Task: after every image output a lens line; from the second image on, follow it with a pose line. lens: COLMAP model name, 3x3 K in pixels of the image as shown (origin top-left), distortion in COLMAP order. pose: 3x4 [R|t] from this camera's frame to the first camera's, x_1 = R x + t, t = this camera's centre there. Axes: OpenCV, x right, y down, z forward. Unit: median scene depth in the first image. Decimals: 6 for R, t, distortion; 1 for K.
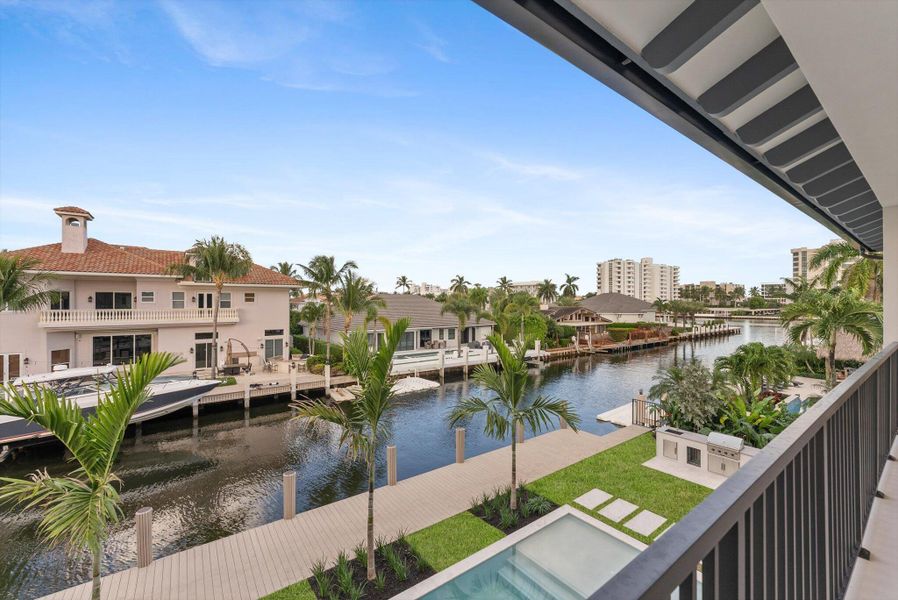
lens RADIAL K [[352.8, 0, 442.6], [0, 352.8, 299.7], [0, 0, 1]] dist [0.003898, 0.001340]
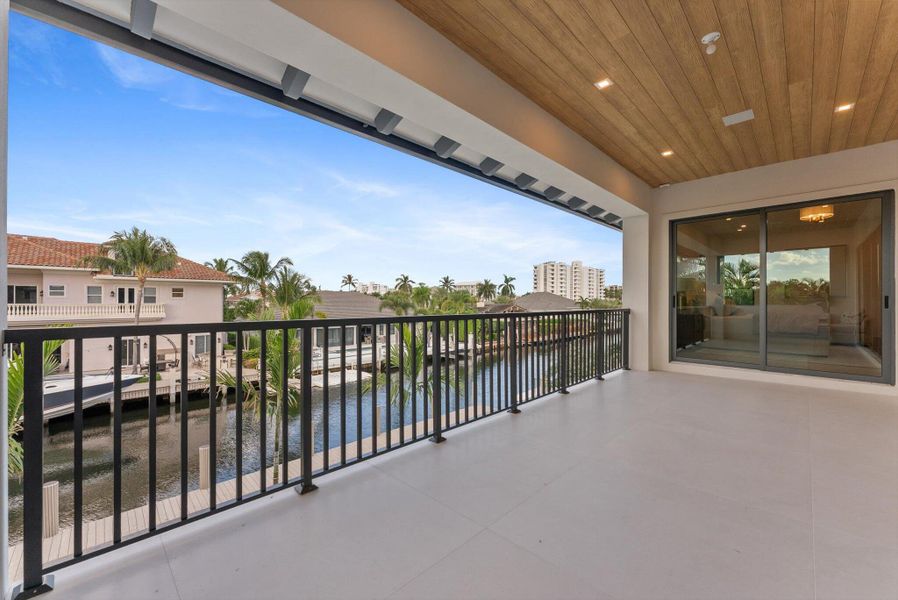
lens RADIAL K [[352.8, 0, 454.2], [0, 352.8, 301.3], [0, 0, 1]] dist [0.003898, 0.001340]
pose [[0.989606, 0.002486, 0.143781, 0.071339], [-0.002381, 0.999997, -0.000901, 0.016605], [-0.143782, 0.000549, 0.989609, -0.080696]]
